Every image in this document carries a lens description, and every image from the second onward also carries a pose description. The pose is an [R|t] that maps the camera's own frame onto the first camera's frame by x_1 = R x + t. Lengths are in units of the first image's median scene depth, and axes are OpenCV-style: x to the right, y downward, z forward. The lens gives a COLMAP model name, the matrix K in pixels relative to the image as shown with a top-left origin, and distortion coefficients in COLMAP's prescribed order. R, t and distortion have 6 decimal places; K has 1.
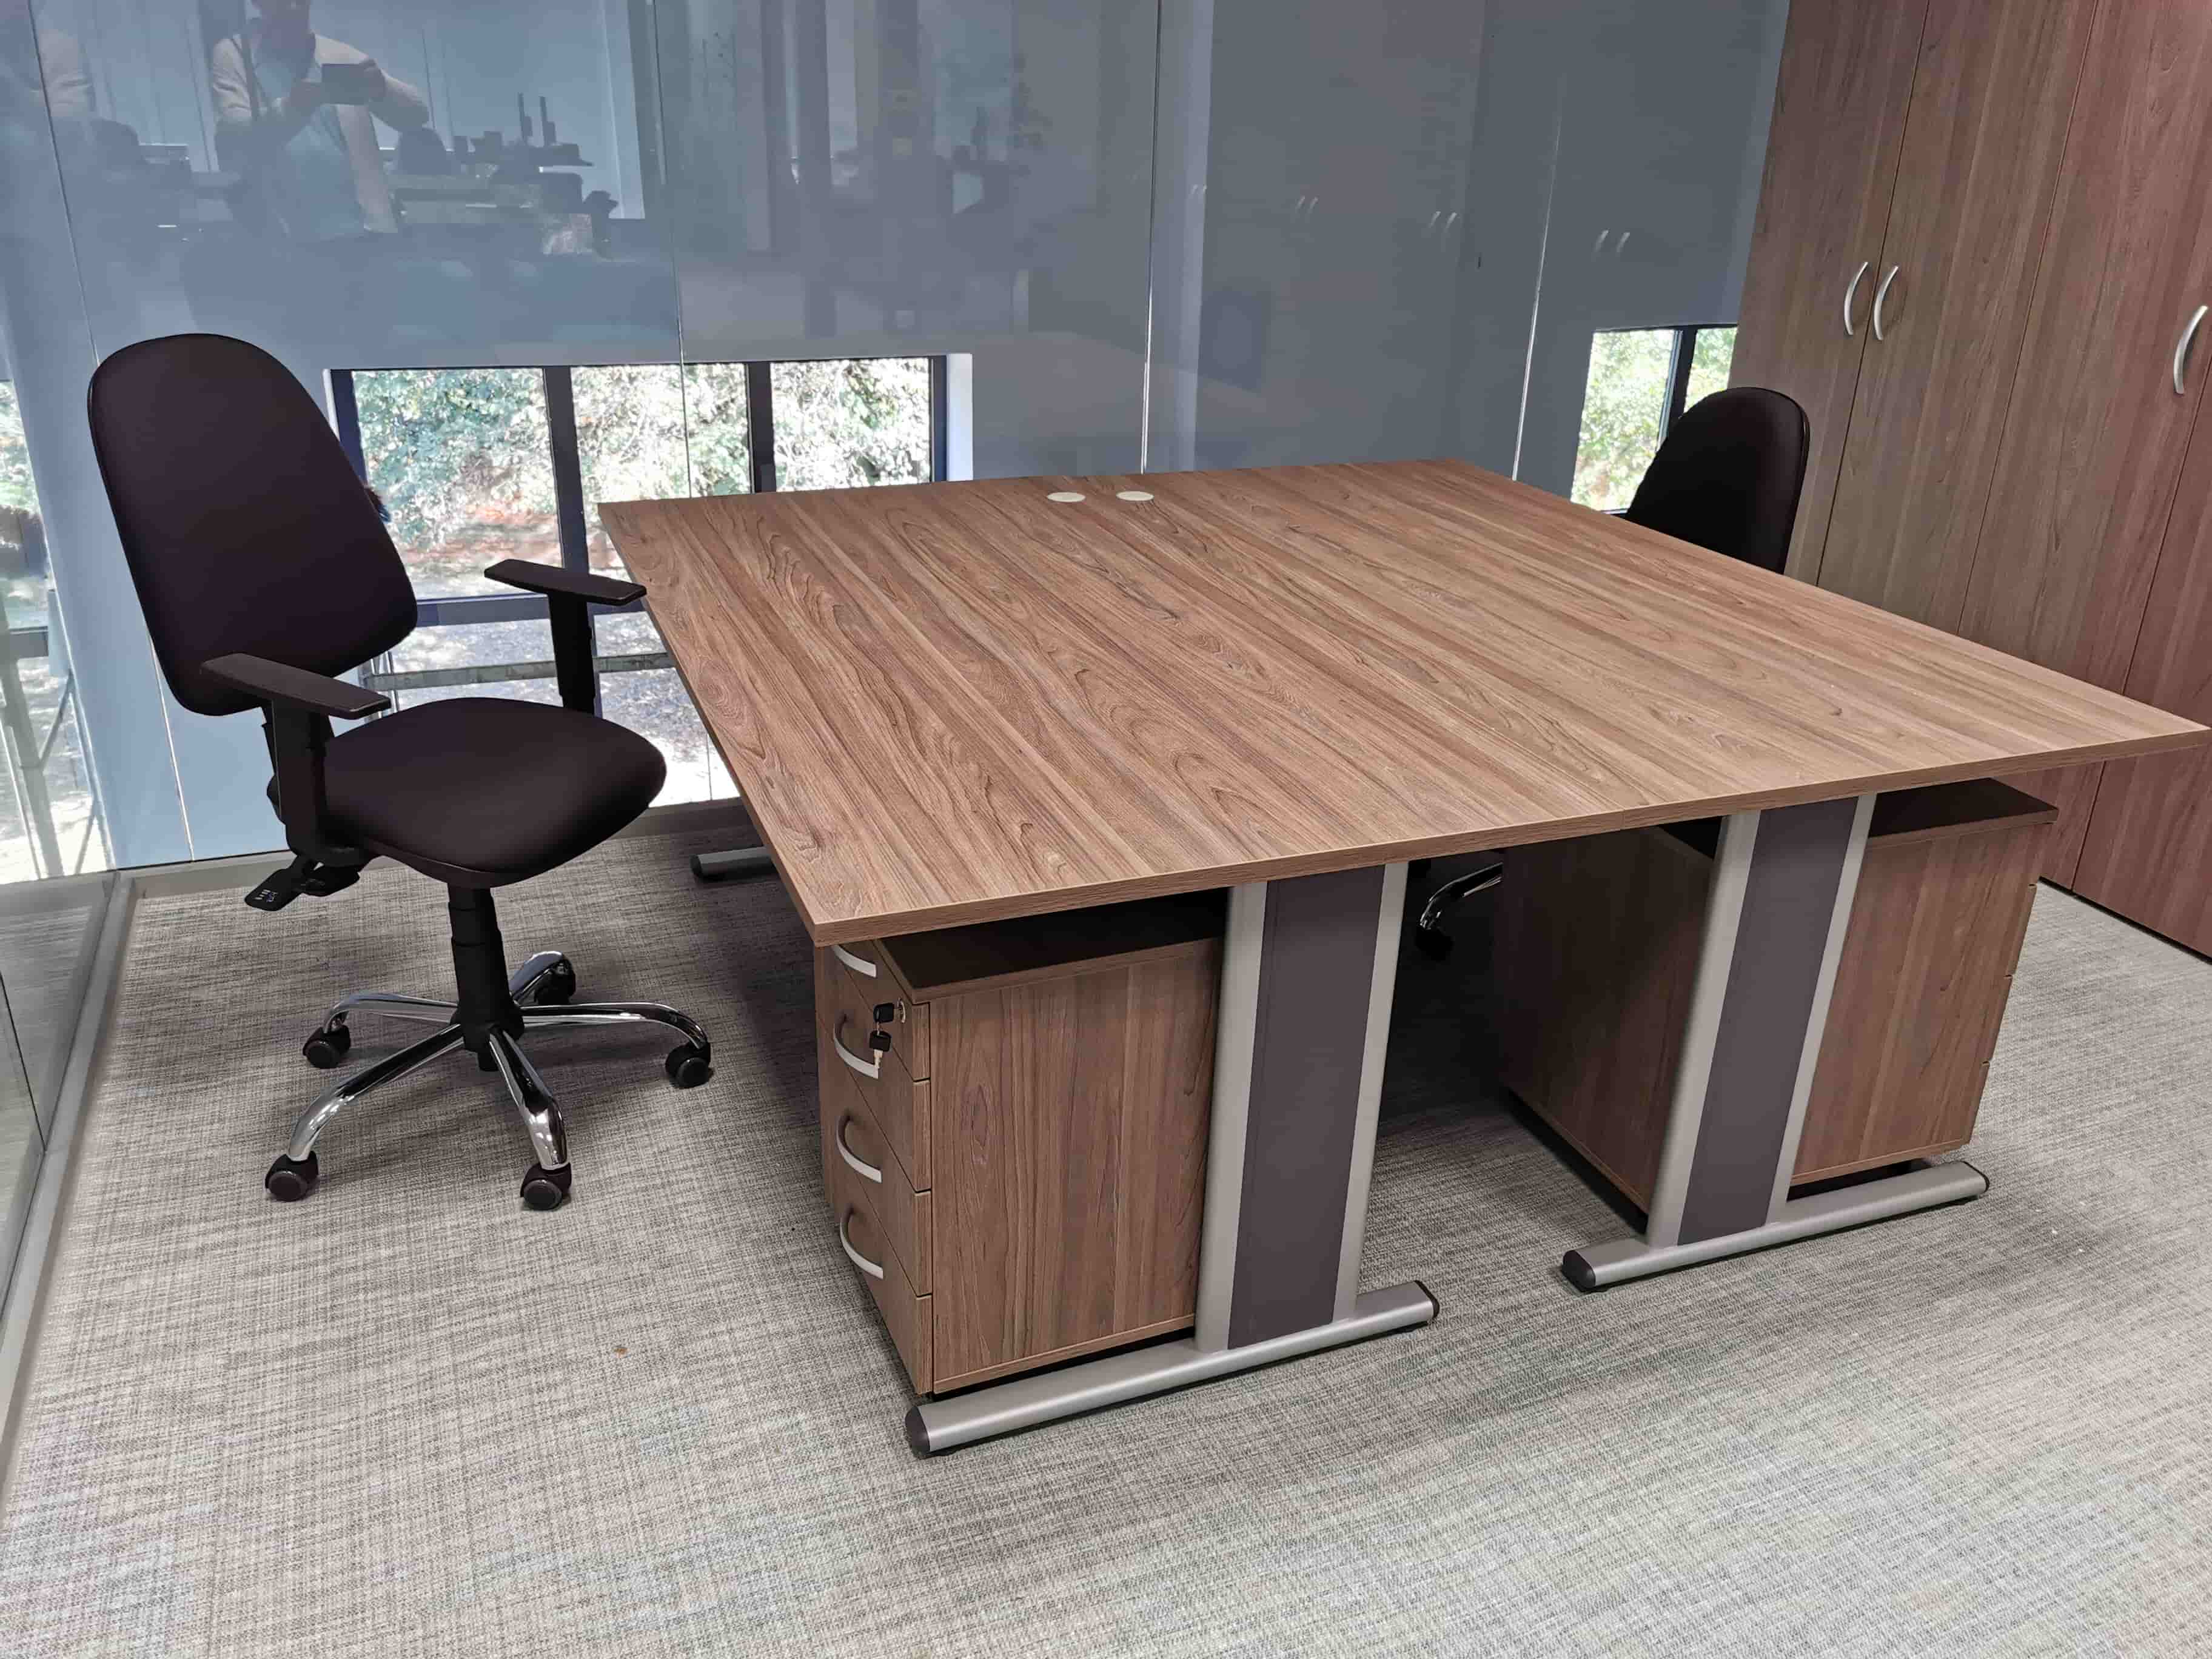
lens RADIAL K [[1703.4, 0, 1106.0], [0, 1703.4, 829.5], [0, 0, 1]] dist [0.056855, -0.070826]
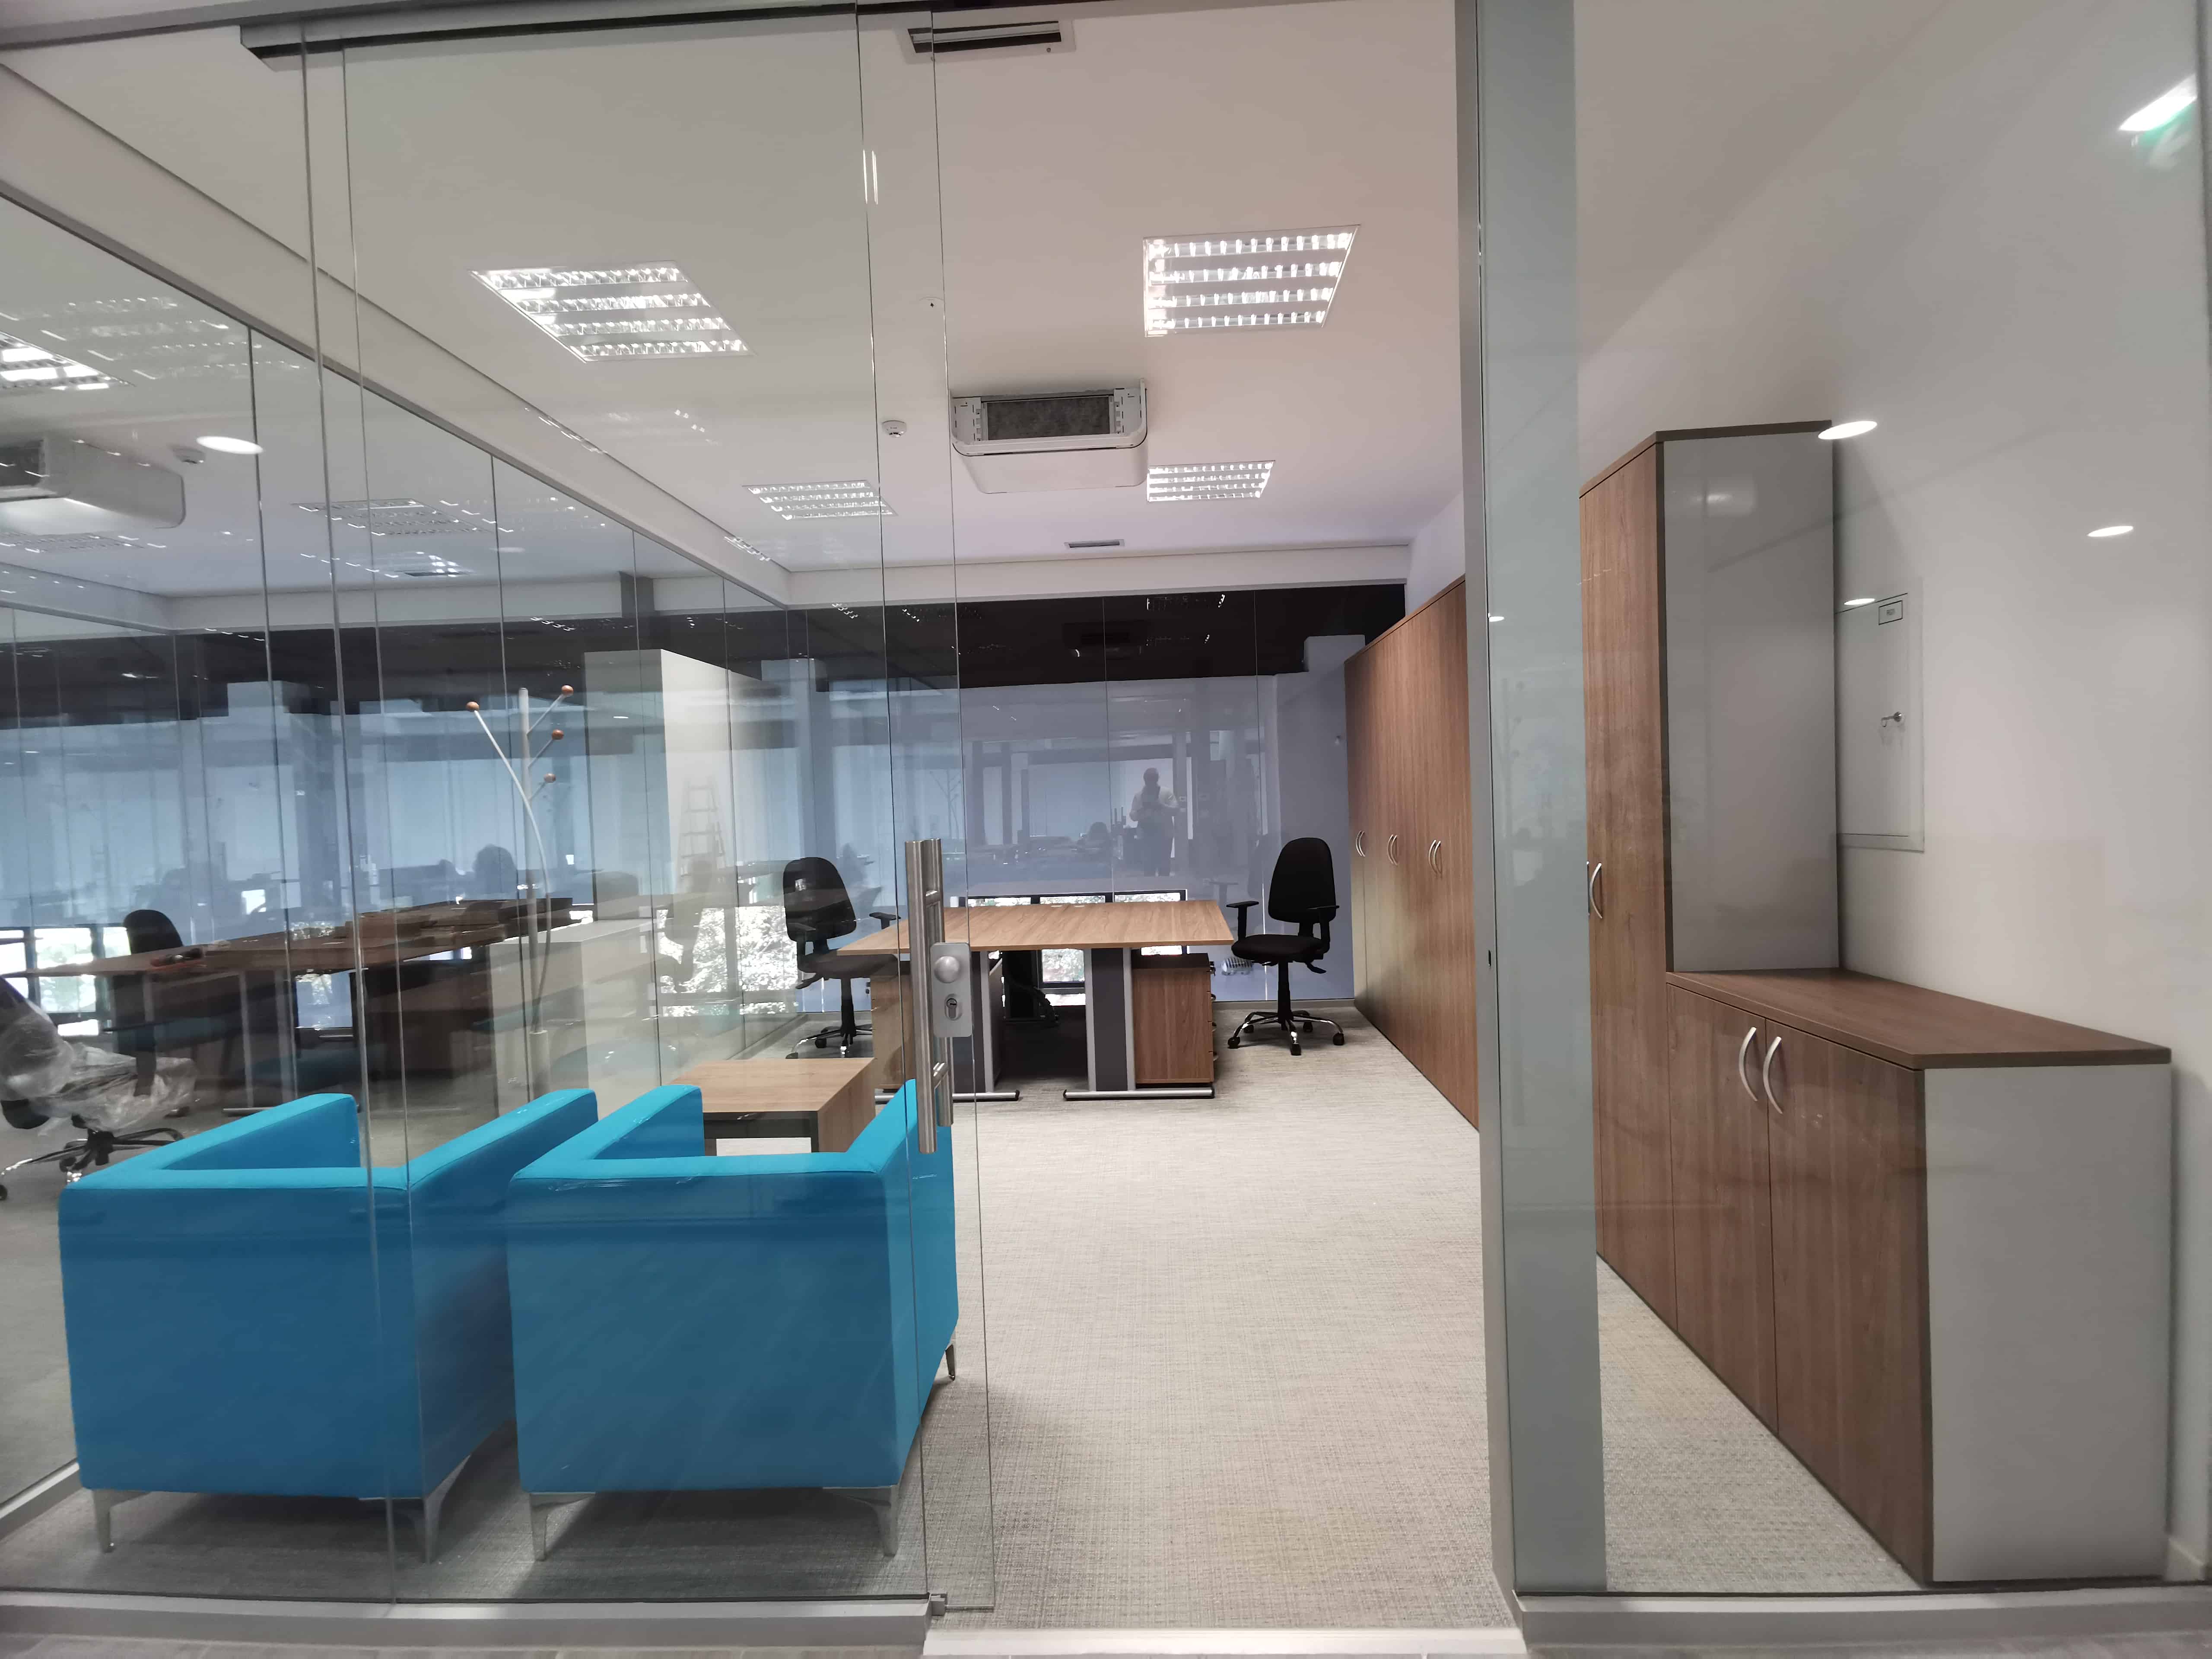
lens RADIAL K [[1019.7, 0, 1106.0], [0, 1019.7, 829.5], [0, 0, 1]] dist [0.001005, 0.000075]
pose [[0.903146, -0.048268, -0.426612, 0.913749], [-0.112704, 0.932158, -0.344064, 0.332869], [0.414276, 0.358821, 0.836434, -0.644079]]
